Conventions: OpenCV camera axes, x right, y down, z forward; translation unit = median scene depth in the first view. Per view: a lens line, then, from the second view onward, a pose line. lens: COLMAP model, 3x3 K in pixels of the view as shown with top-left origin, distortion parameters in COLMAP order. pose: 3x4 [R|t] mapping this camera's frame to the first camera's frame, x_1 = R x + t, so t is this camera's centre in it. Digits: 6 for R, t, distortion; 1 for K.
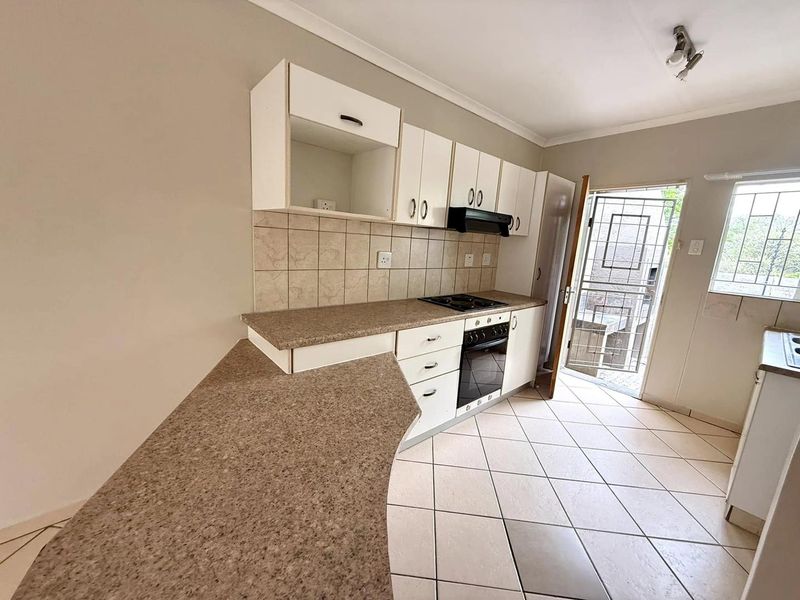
lens RADIAL K [[321.0, 0, 400.0], [0, 321.0, 300.0], [0, 0, 1]] dist [-0.001868, 0.000066]
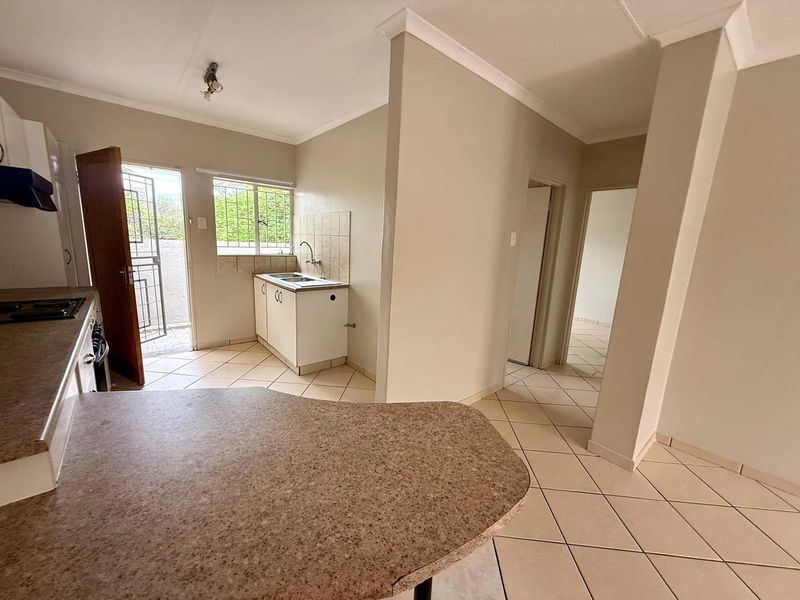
lens RADIAL K [[321.0, 0, 400.0], [0, 321.0, 300.0], [0, 0, 1]] dist [-0.001868, 0.000066]
pose [[-0.013042, -0.241849, 0.970226, -0.459982], [0.133585, 0.961189, 0.241392, -0.072113], [-0.990951, 0.132756, 0.019772, 0.213644]]
